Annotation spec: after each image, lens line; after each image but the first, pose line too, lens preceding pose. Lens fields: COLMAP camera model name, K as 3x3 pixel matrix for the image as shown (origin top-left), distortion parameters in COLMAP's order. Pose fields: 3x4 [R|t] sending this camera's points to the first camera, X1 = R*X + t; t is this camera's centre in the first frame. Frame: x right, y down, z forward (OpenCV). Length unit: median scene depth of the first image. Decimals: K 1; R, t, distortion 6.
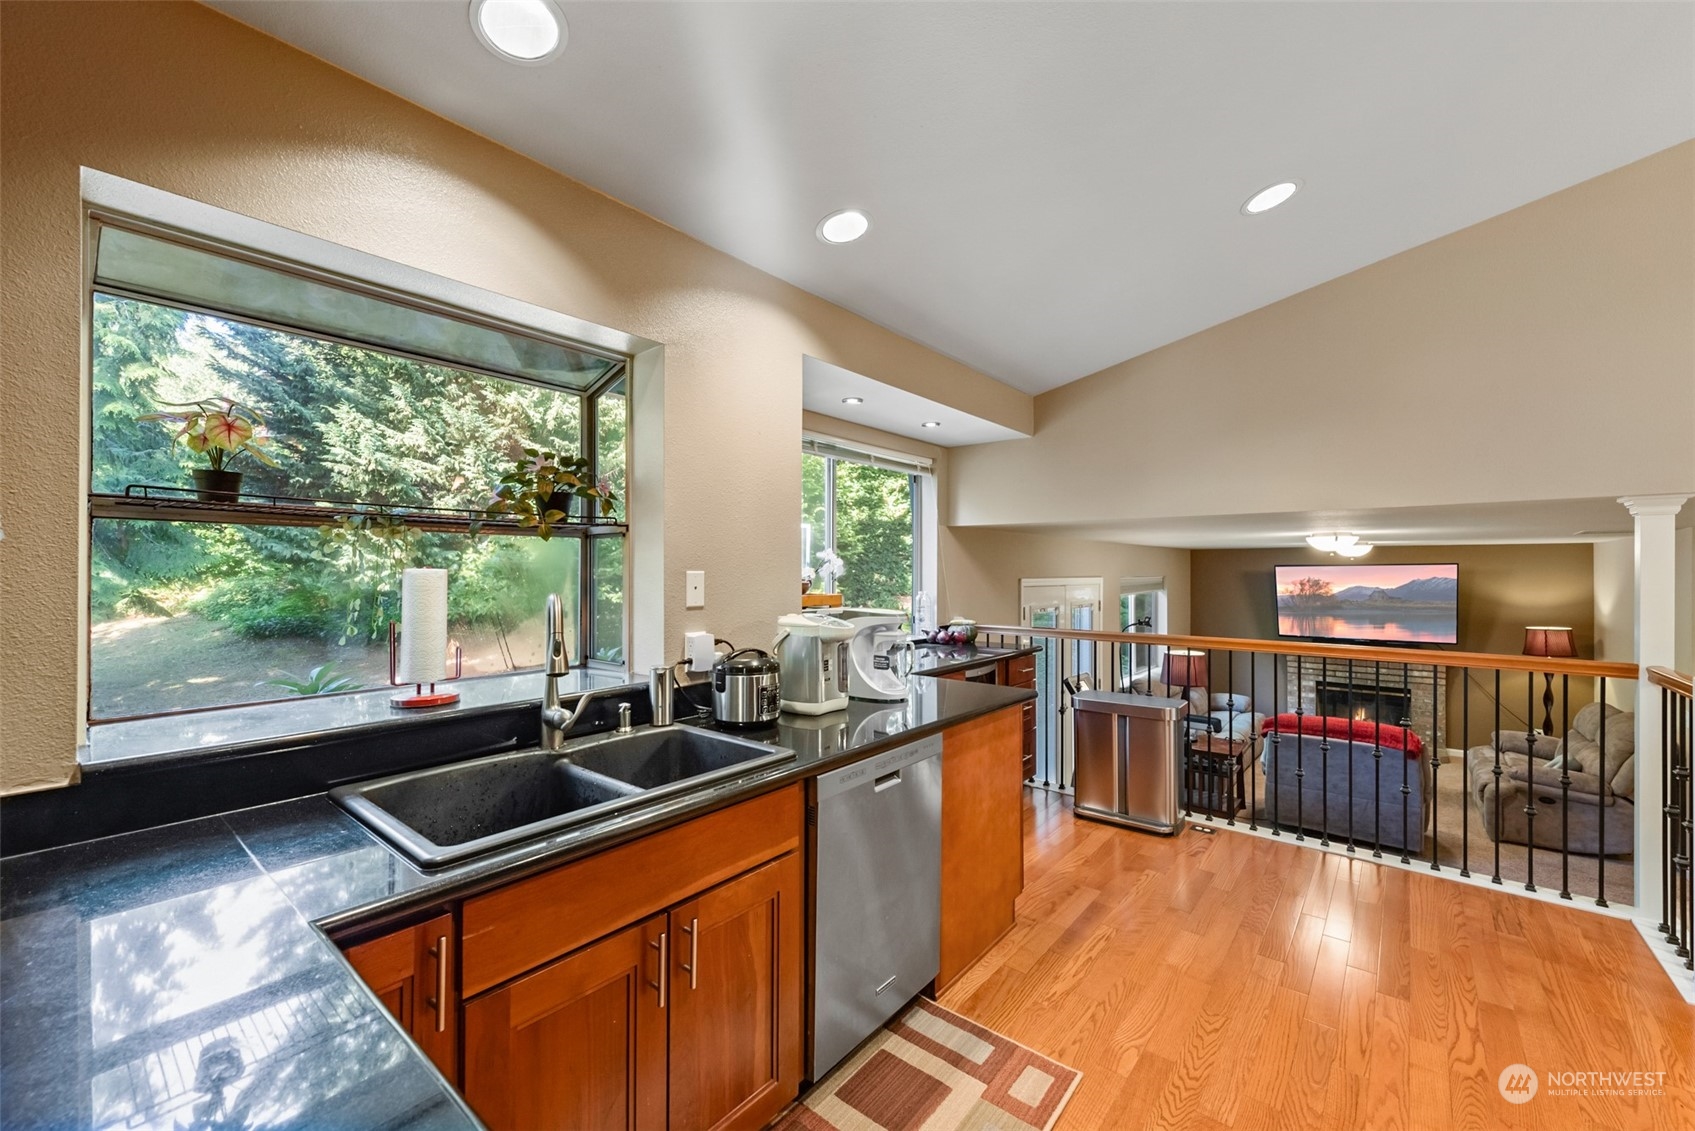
lens RADIAL K [[675.3, 0, 847.5], [0, 675.3, 565.5], [0, 0, 1]] dist [0.013492, -0.005217]
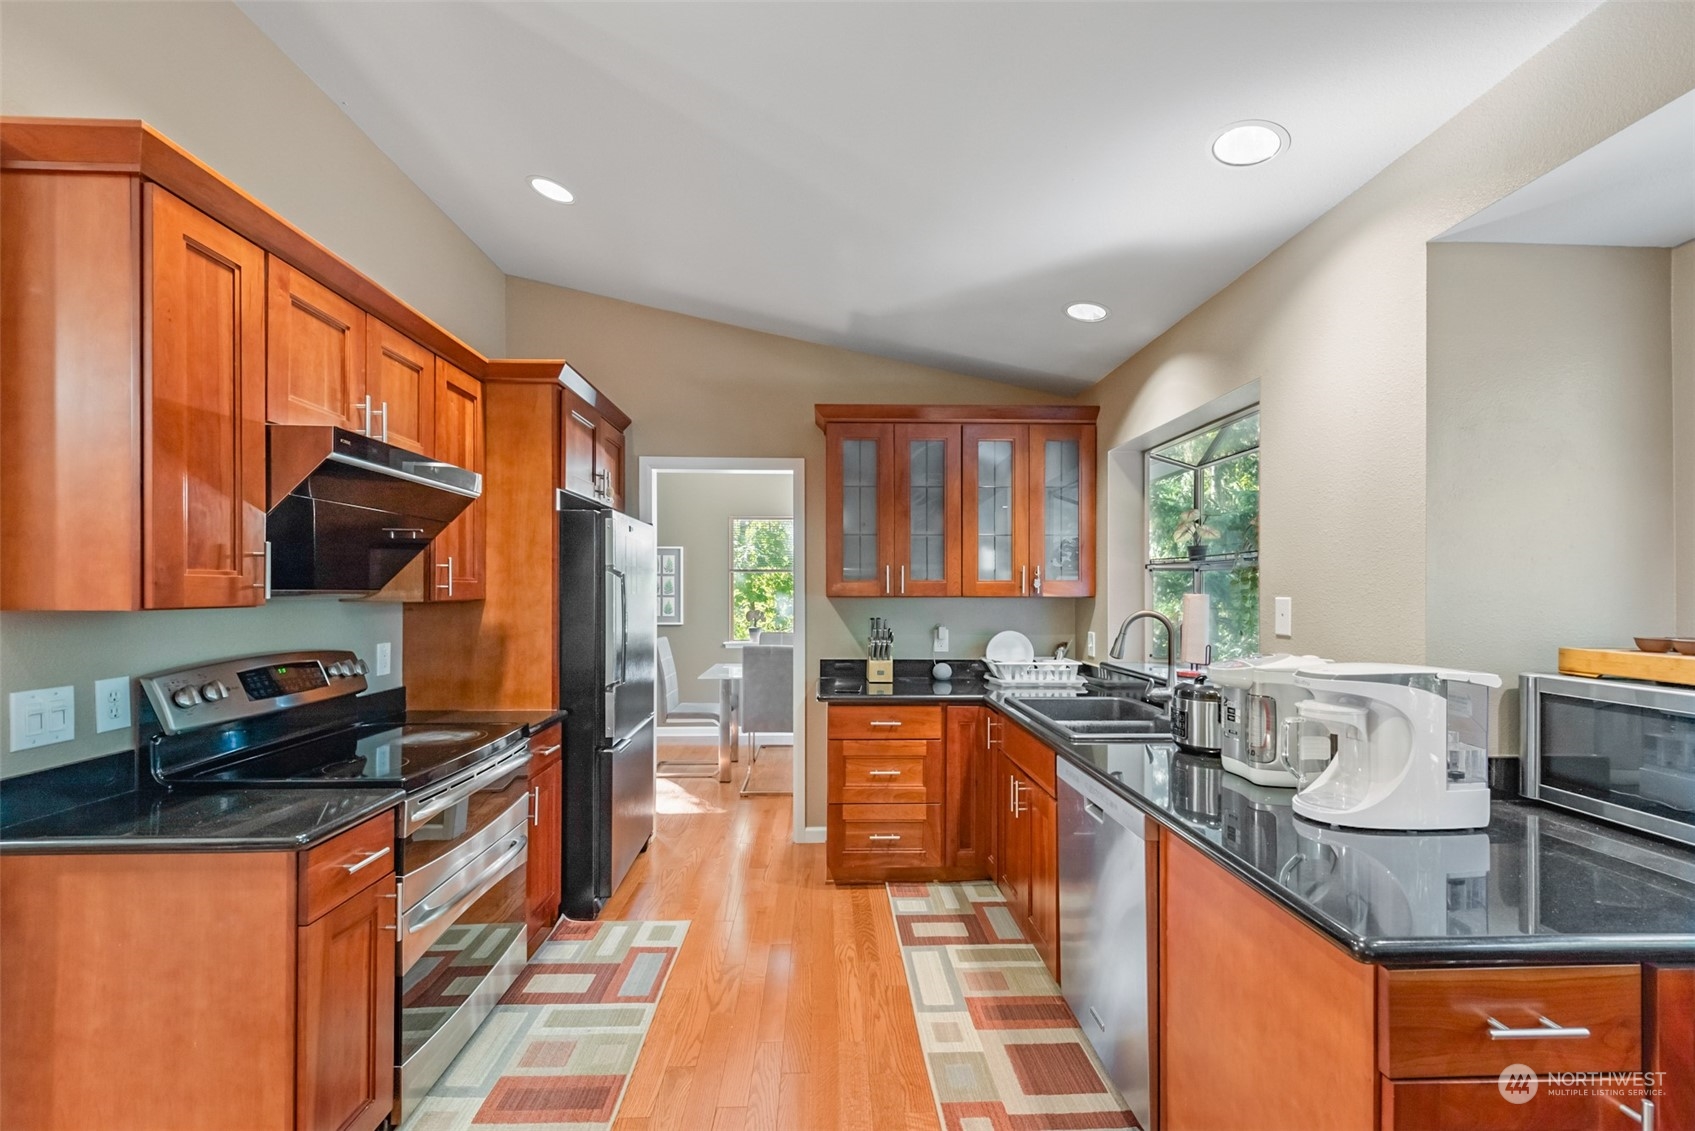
lens RADIAL K [[712.7, 0, 845.3], [0, 712.7, 588.0], [0, 0, 1]] dist [0.019251, -0.006531]
pose [[-0.751198, -0.004550, -0.660061, 0.397366], [0.001490, 0.999962, -0.008589, 0.001297], [0.660075, -0.007436, -0.751163, 0.601071]]
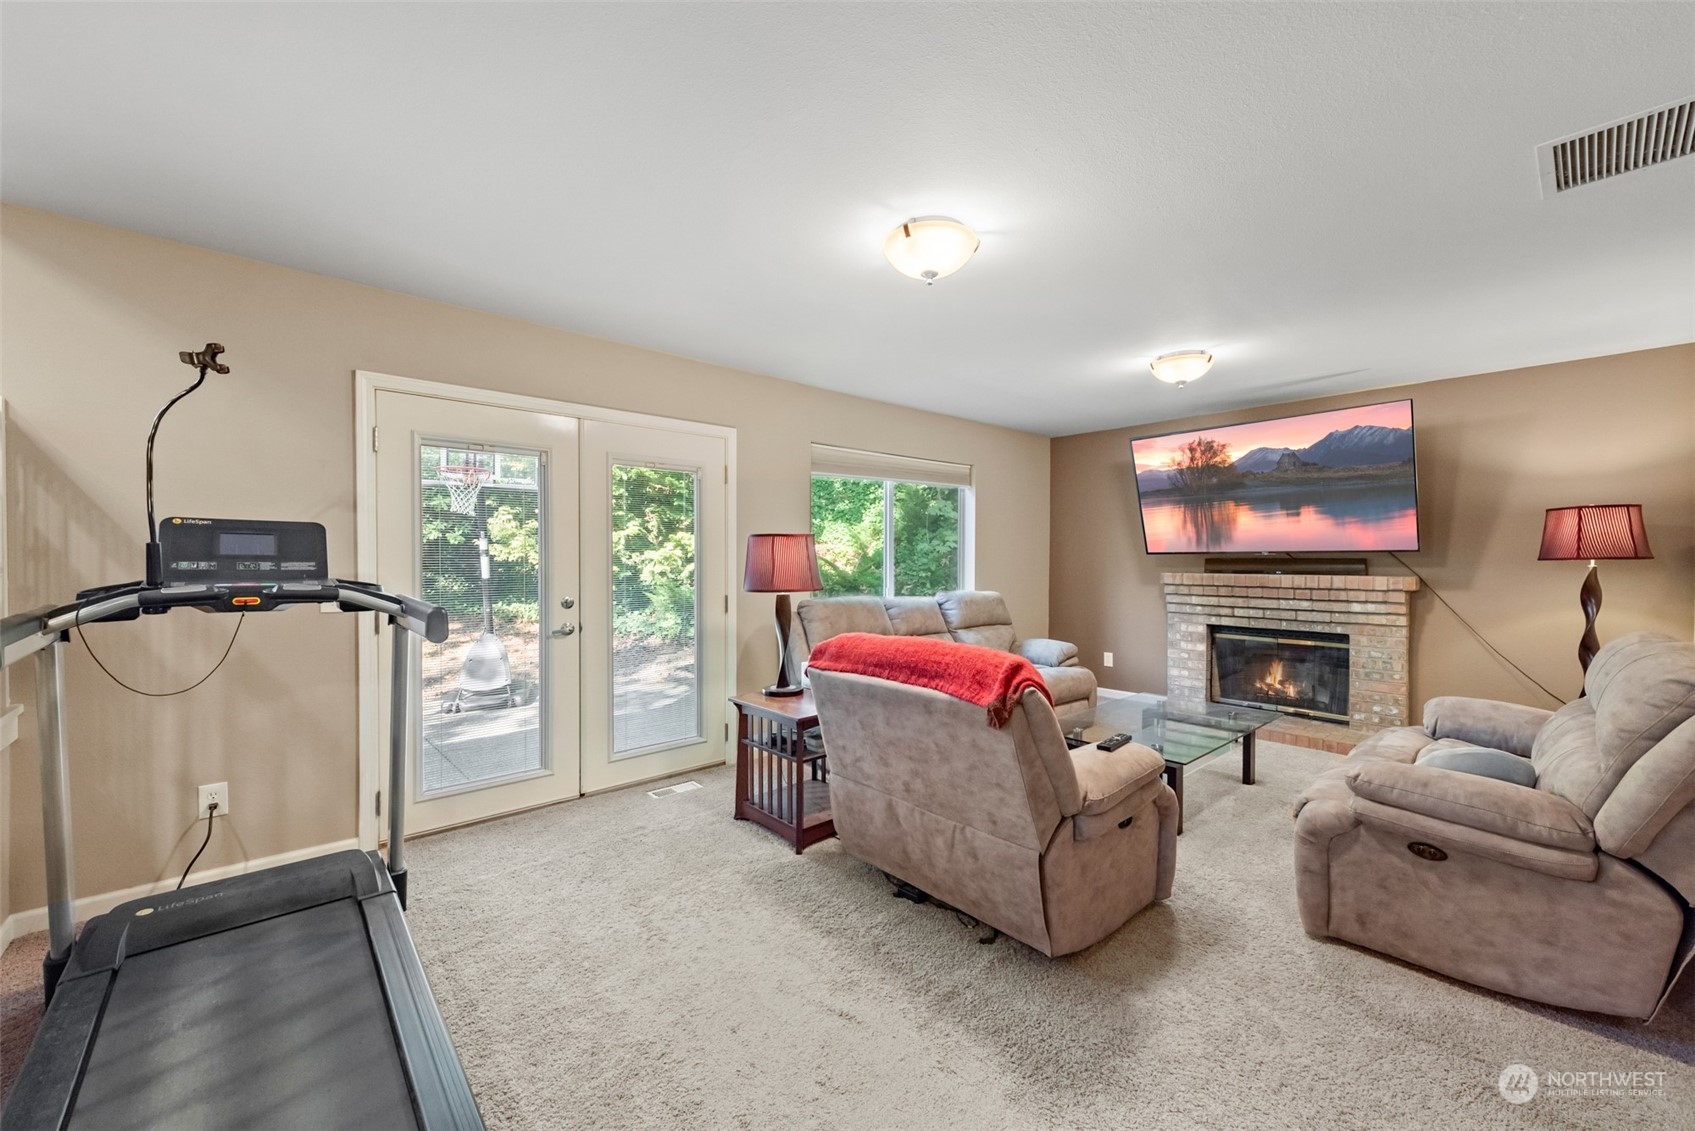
lens RADIAL K [[660.5, 0, 847.5], [0, 660.5, 565.5], [0, 0, 1]] dist [0.011697, -0.003704]
pose [[0.988584, 0.002361, -0.150651, 0.785375], [0.000743, 0.999789, 0.020544, 0.177697], [0.150667, -0.020422, 0.988374, 0.594433]]
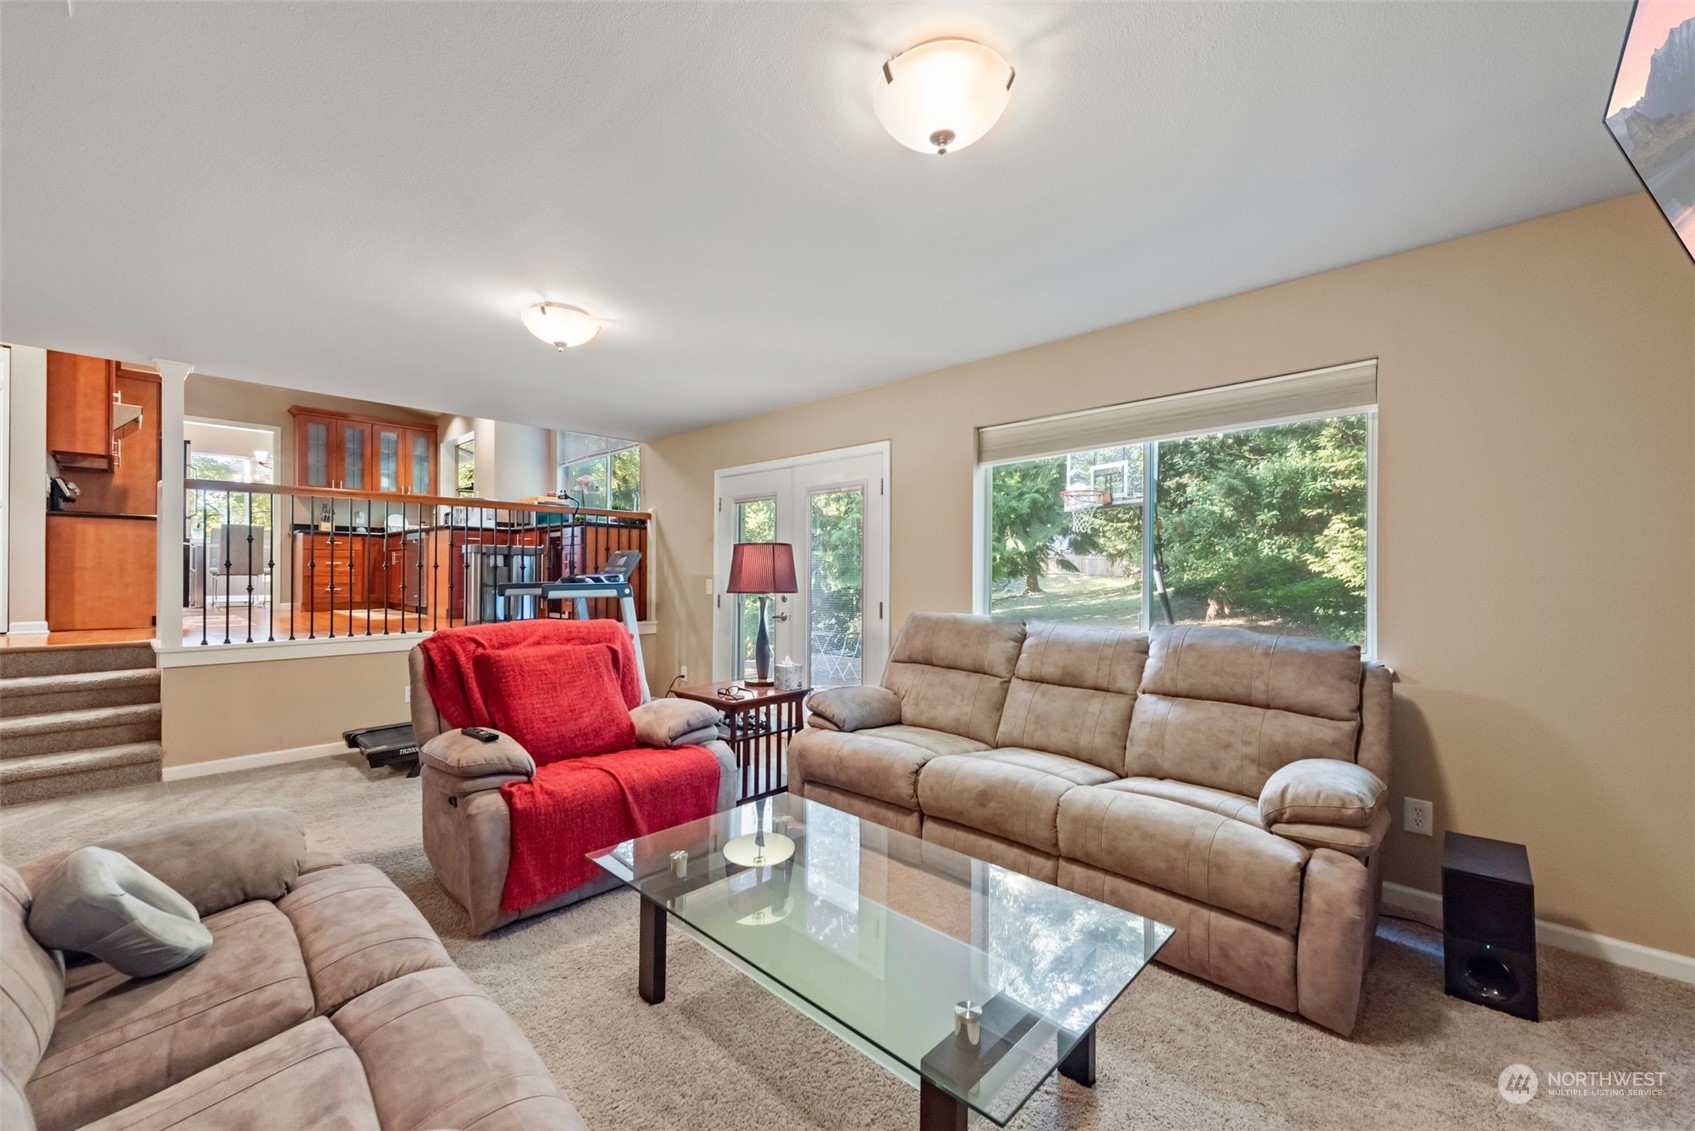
lens RADIAL K [[672.8, 0, 837.8], [0, 672.8, 577.5], [0, 0, 1]] dist [0.012371, -0.003660]
pose [[-0.078685, 0.002733, -0.996896, 1.387797], [-0.000458, 0.999996, 0.002778, 0.196666], [0.996899, 0.000675, -0.078683, 1.399770]]
